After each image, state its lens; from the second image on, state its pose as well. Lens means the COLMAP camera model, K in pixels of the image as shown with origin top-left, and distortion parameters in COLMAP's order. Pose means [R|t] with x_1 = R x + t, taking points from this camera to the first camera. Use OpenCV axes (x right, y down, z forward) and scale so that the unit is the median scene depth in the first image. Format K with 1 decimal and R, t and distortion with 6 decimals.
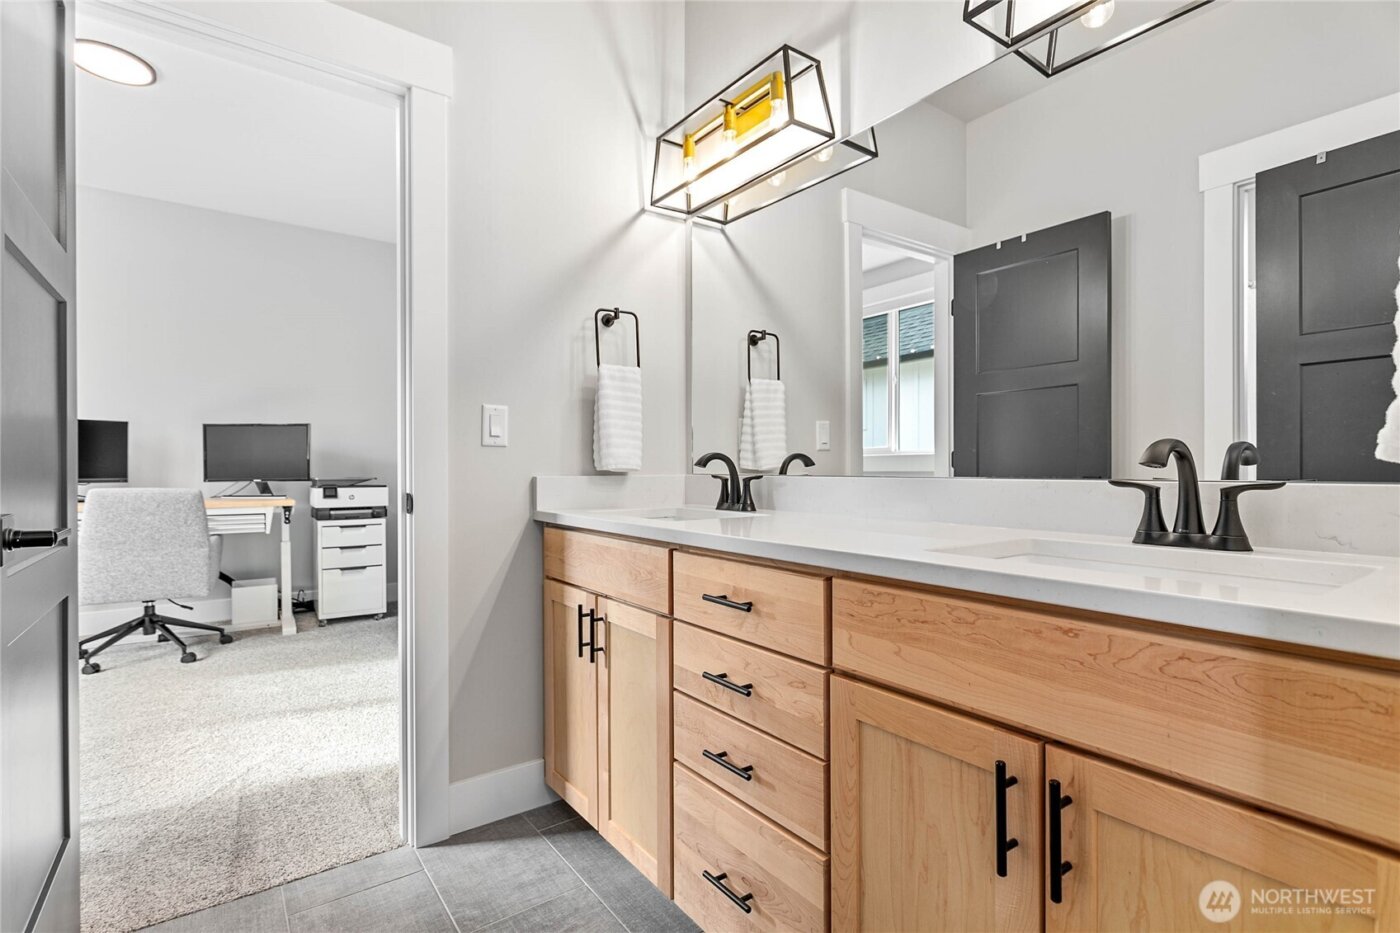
lens RADIAL K [[666.6, 0, 697.7], [0, 666.6, 455.6], [0, 0, 1]] dist [-0.001105, -0.000553]
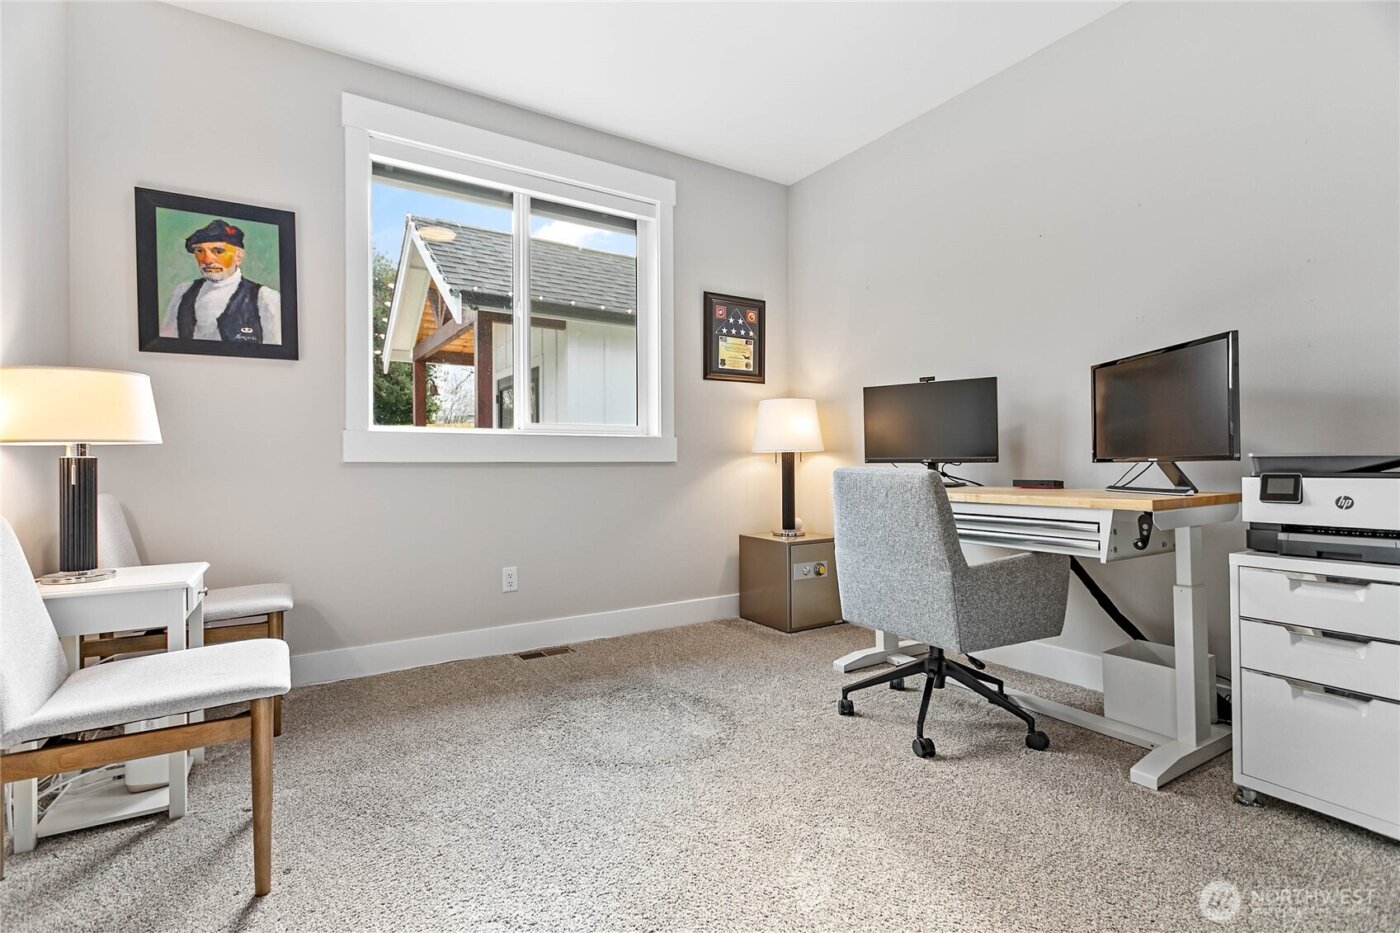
lens RADIAL K [[666.6, 0, 697.7], [0, 666.6, 455.6], [0, 0, 1]] dist [-0.001105, -0.000553]
pose [[-0.054880, -0.007914, -0.998462, -0.122179], [0.014556, 0.999856, -0.008725, 0.034716], [0.998387, -0.015012, -0.054757, 0.678585]]
